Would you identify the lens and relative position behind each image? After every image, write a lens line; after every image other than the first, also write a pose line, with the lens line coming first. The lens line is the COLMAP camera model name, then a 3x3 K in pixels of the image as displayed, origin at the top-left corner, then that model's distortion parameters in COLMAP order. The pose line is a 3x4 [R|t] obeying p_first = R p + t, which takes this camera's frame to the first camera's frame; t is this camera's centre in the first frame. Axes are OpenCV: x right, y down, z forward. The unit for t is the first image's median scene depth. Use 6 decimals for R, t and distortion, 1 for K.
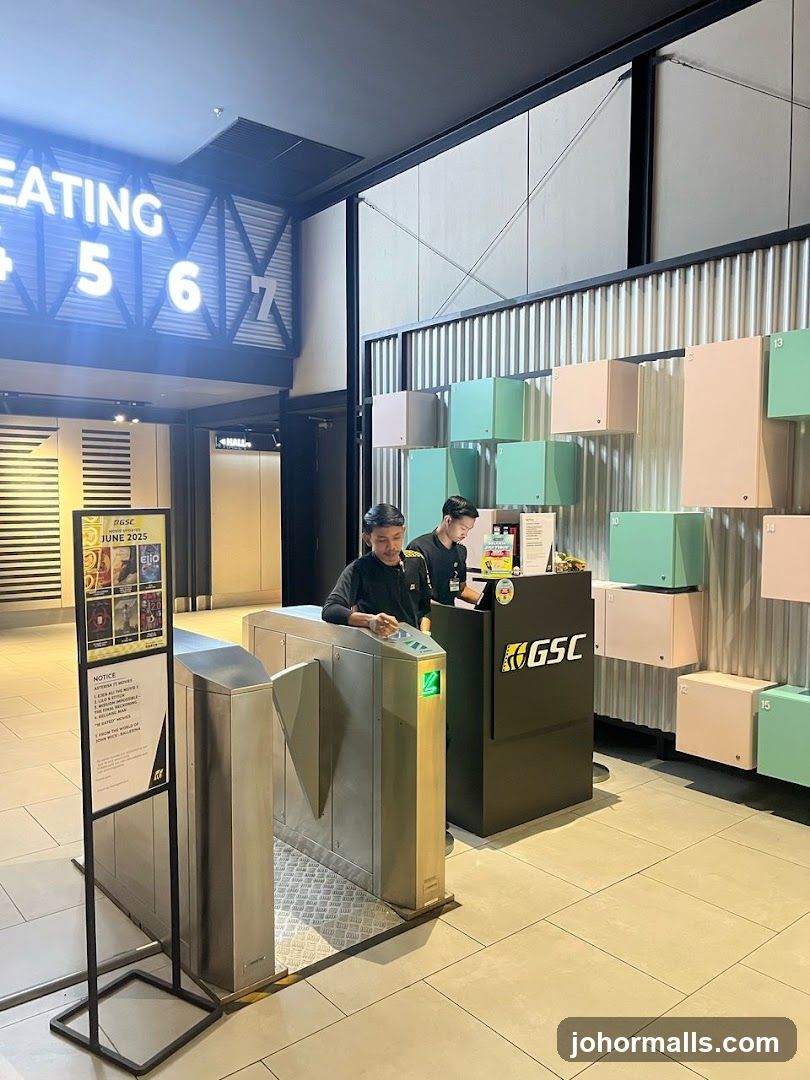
lens RADIAL K [[816.5, 0, 405.5], [0, 816.5, 541.8], [0, 0, 1]] dist [0.003672, 0.001137]
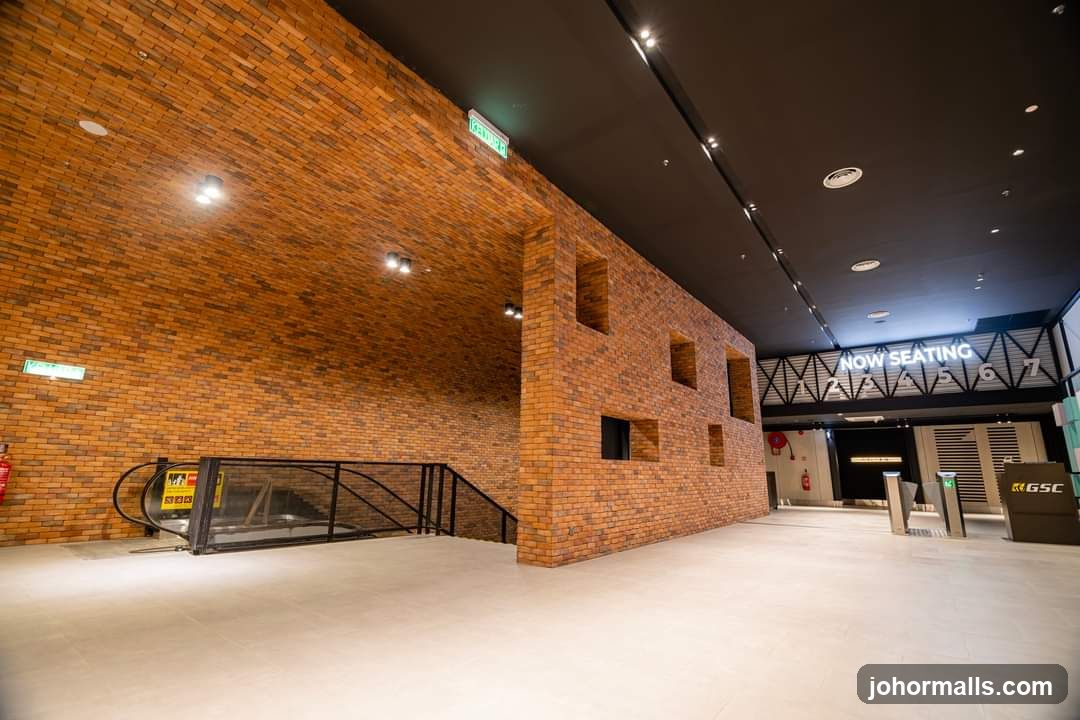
lens RADIAL K [[489.8, 0, 541.4], [0, 489.8, 360.4], [0, 0, 1]] dist [-0.000666, -0.000034]
pose [[0.227083, -0.226850, -0.947086, 1.002519], [-0.063443, 0.966981, -0.246826, 0.150066], [0.971807, 0.116136, 0.205192, -0.811596]]
